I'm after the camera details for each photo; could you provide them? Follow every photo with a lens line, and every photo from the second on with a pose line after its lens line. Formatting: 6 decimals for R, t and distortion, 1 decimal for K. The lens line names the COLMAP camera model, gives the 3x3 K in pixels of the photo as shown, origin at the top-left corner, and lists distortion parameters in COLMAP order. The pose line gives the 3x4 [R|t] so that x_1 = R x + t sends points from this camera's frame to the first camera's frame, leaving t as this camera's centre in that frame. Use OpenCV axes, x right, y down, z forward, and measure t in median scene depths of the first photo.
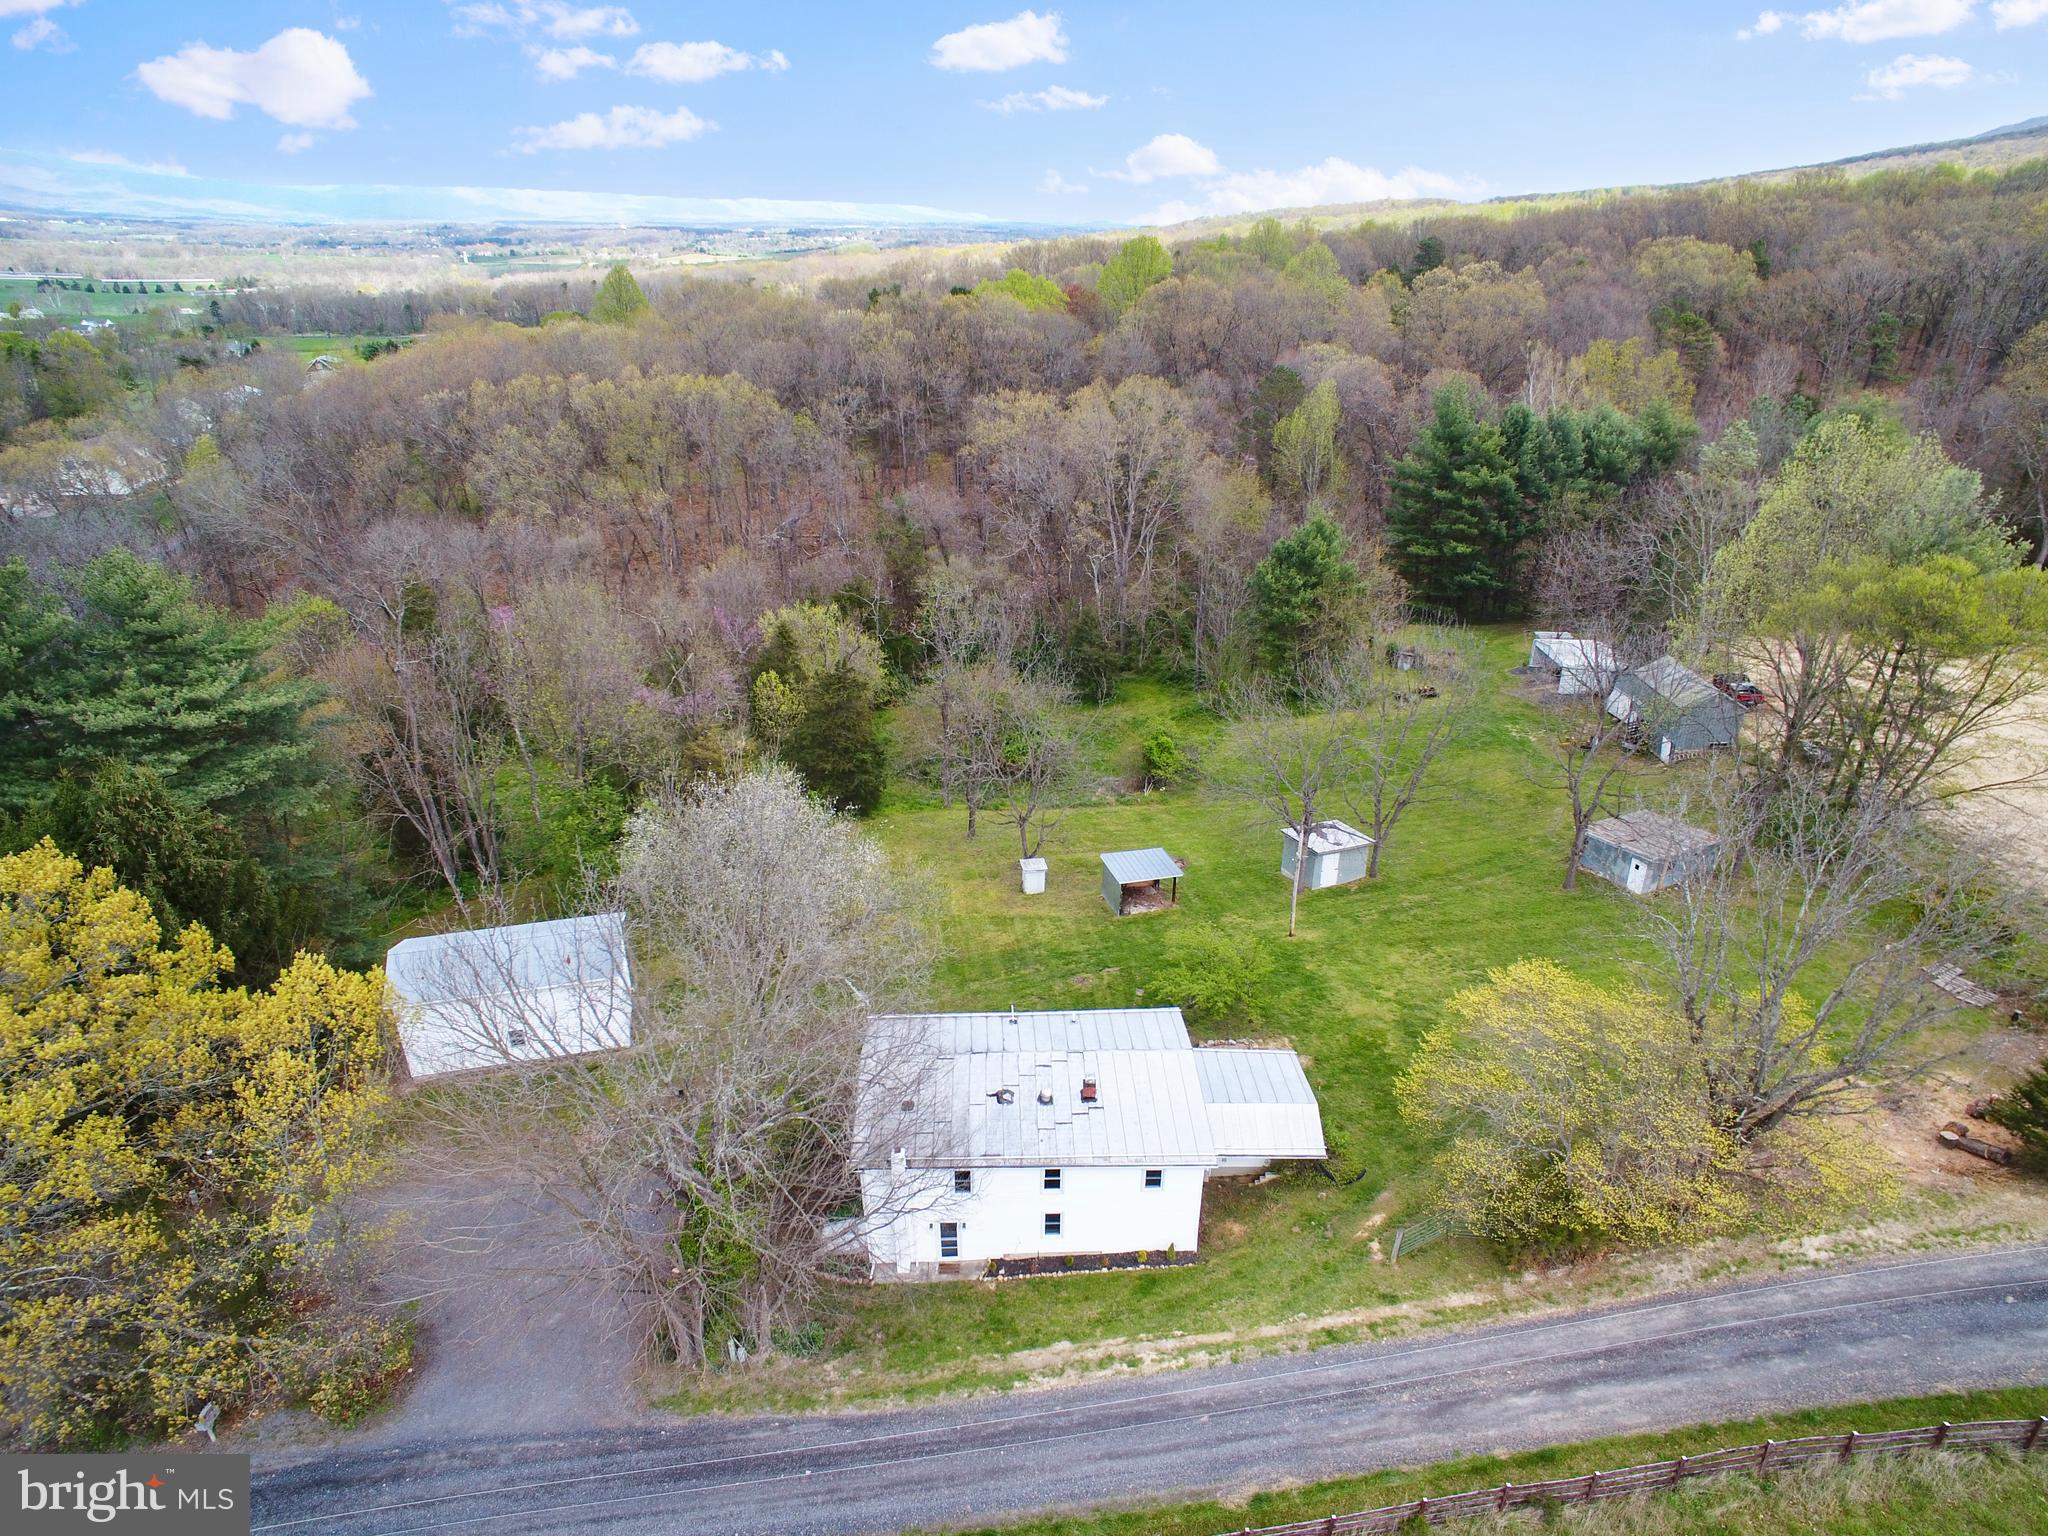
lens RADIAL K [[1195.7, 0, 1014.6], [0, 1195.7, 777.6], [0, 0, 1]] dist [-0.084349, 0.063000]
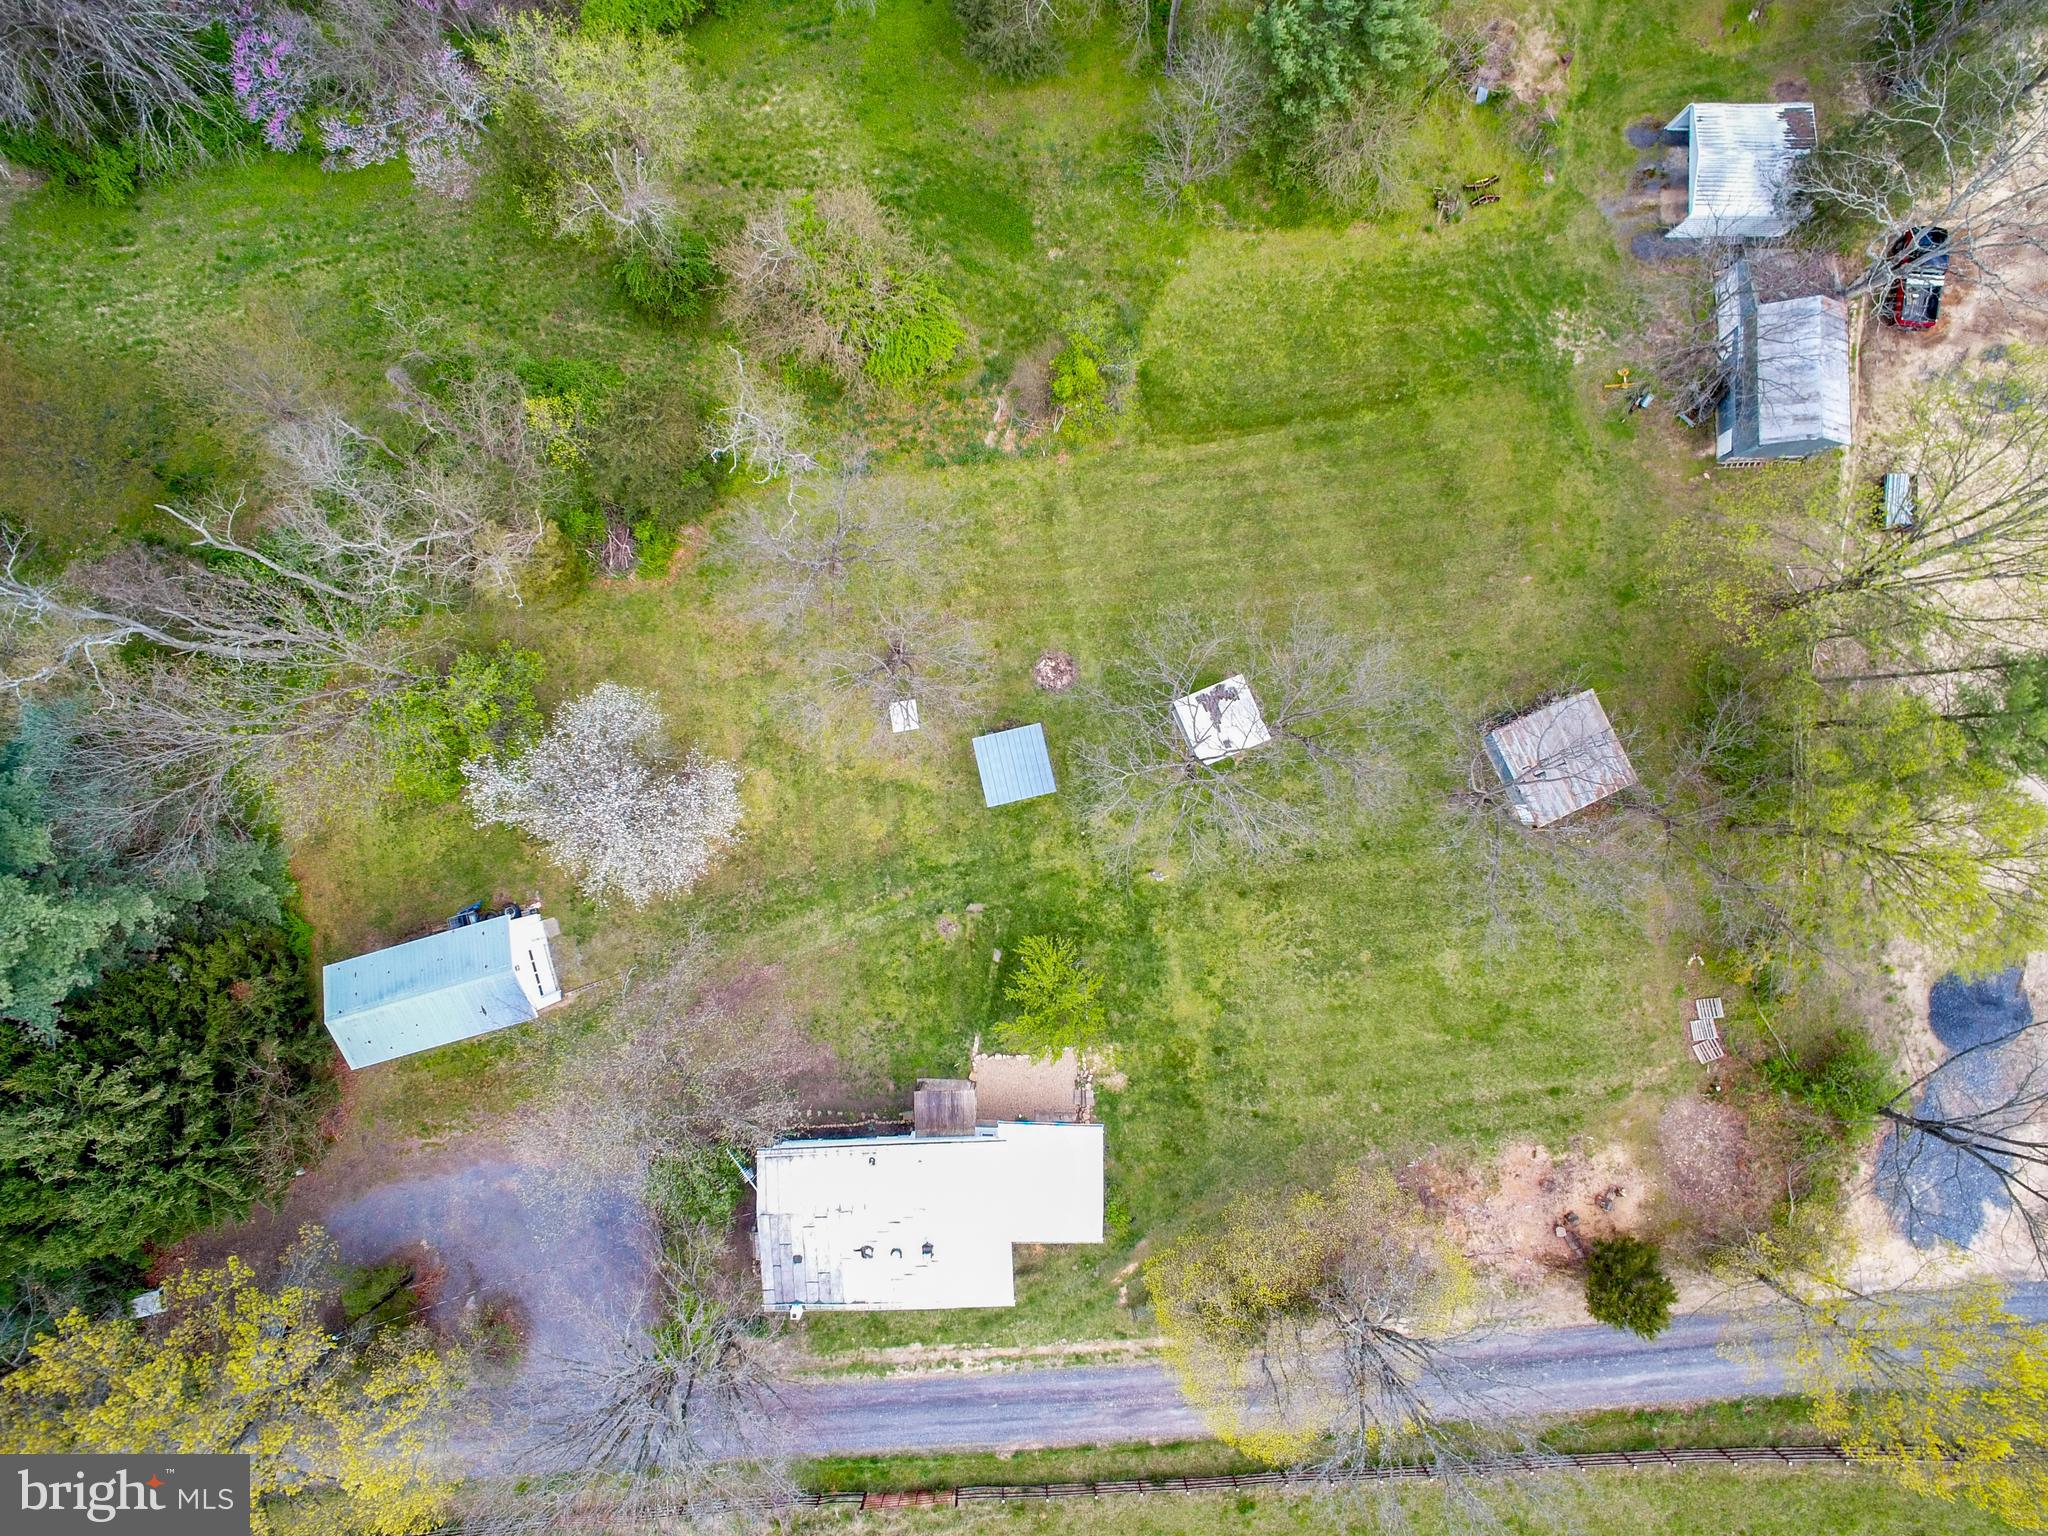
lens RADIAL K [[1195.7, 0, 1020.2], [0, 1195.7, 780.5], [0, 0, 1]] dist [-0.084349, 0.063000]
pose [[0.999934, -0.007233, -0.008945, 0.190348], [0.011226, 0.443900, 0.896006, -1.225049], [-0.002510, -0.896047, 0.443952, 0.904289]]
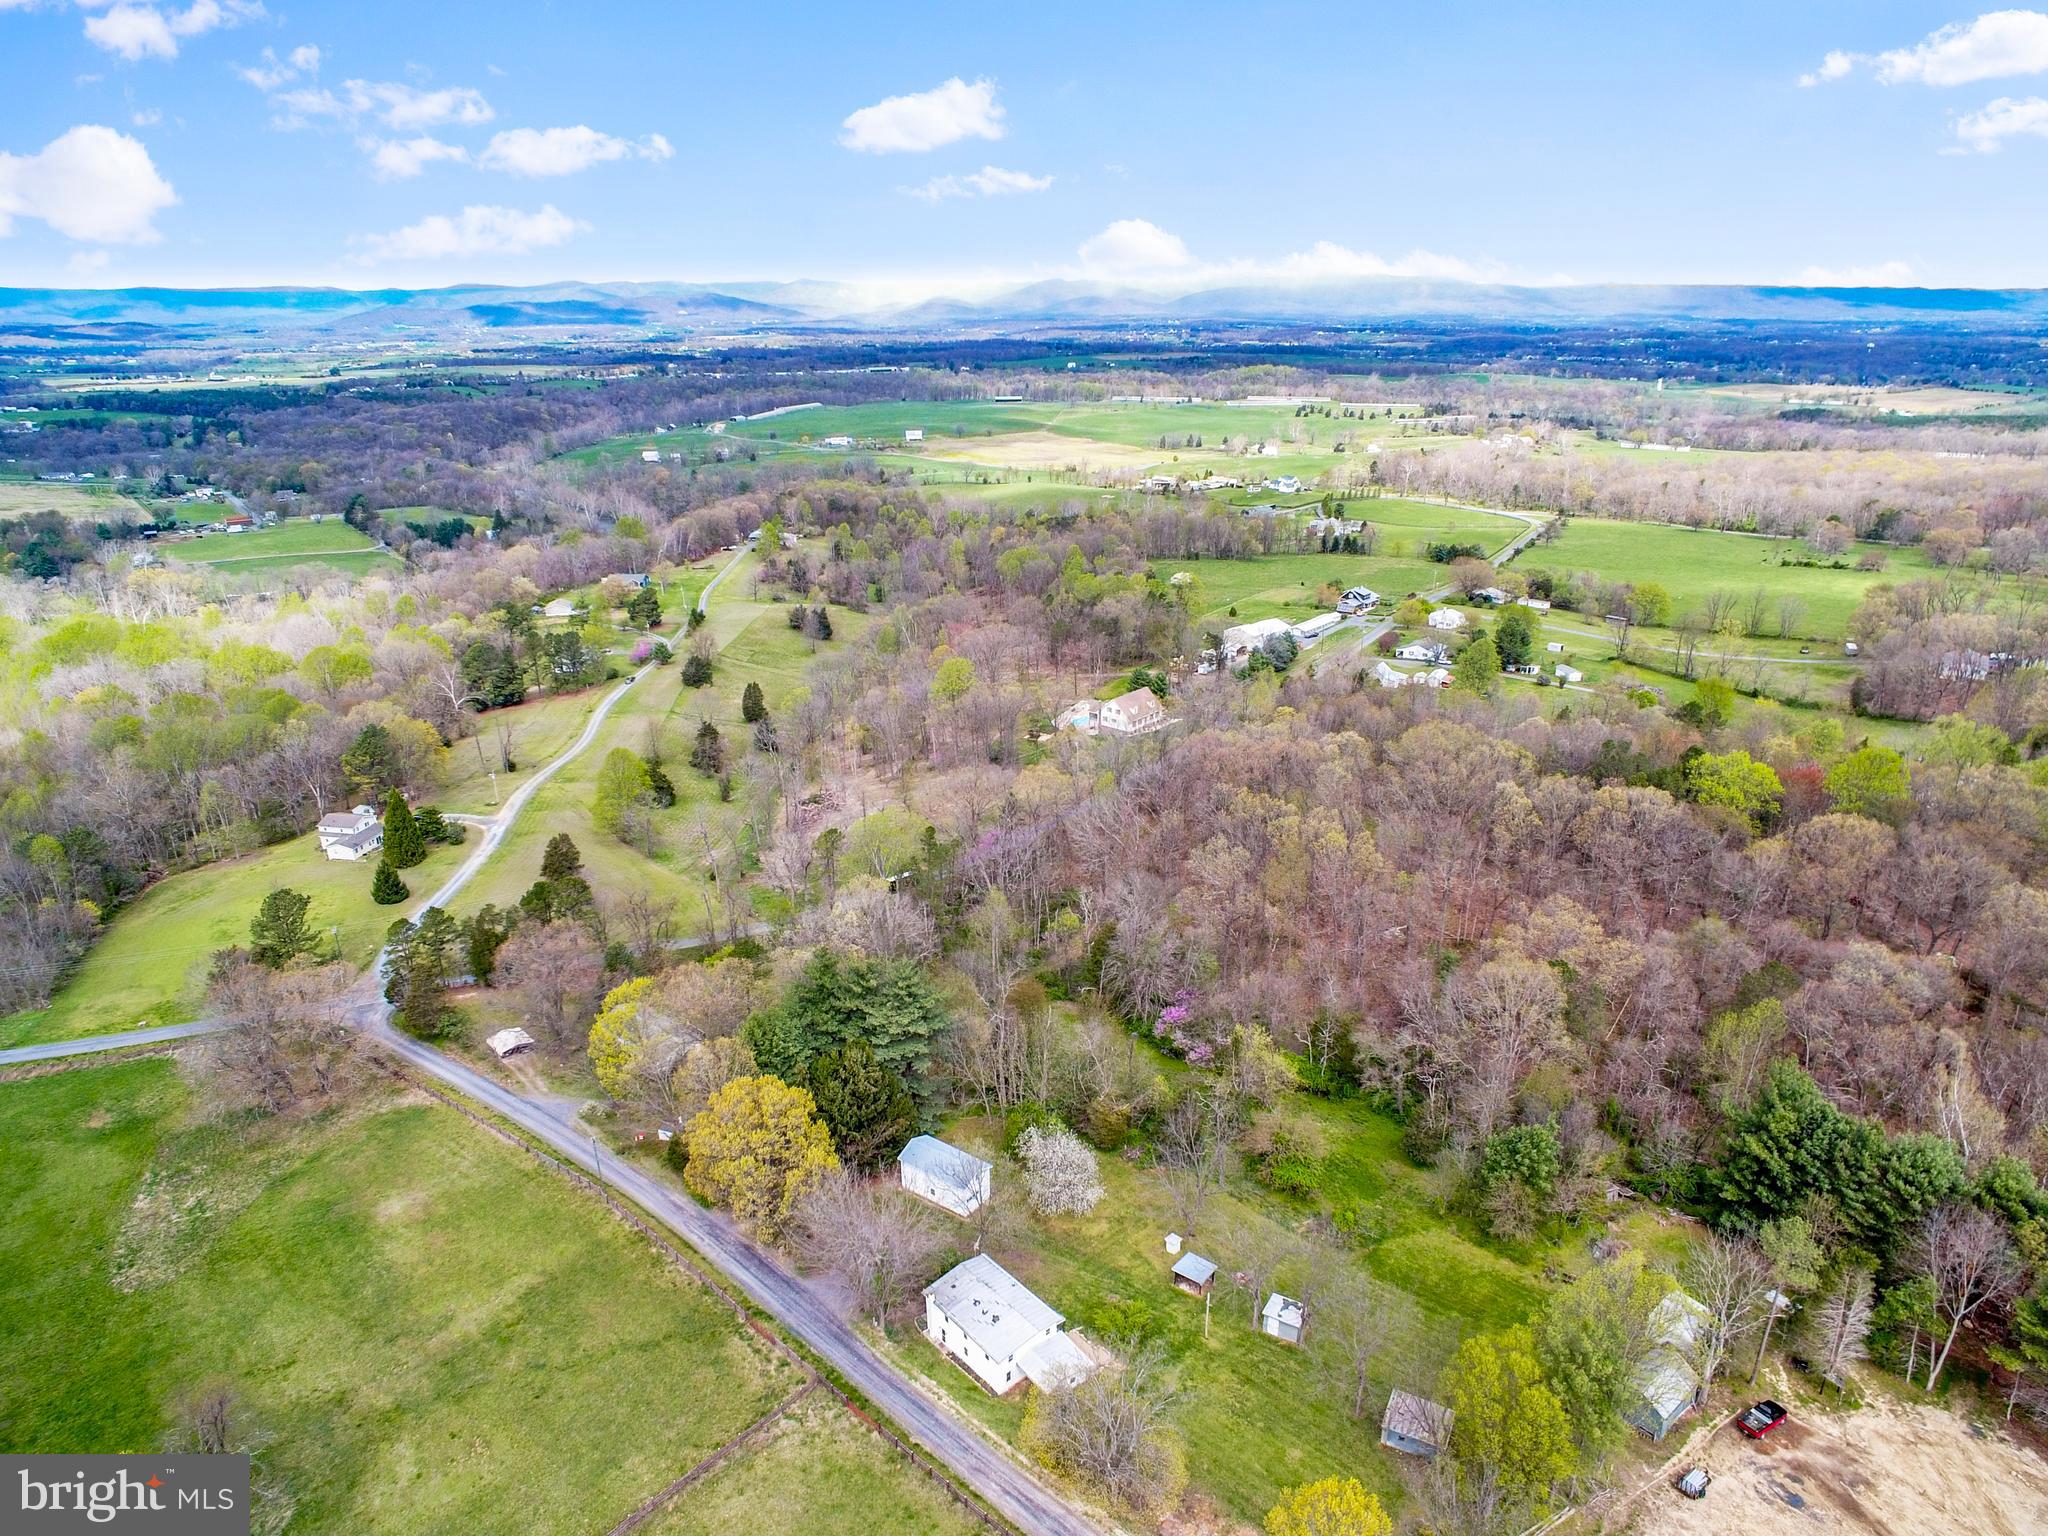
lens RADIAL K [[1245.0, 0, 1010.1], [0, 1245.0, 783.0], [0, 0, 1]] dist [-0.078161, 0.051988]
pose [[0.618746, 0.270292, -0.737629, 1.902256], [-0.323724, 0.943246, 0.074087, -1.163208], [0.715791, 0.192947, 0.671130, -1.162727]]
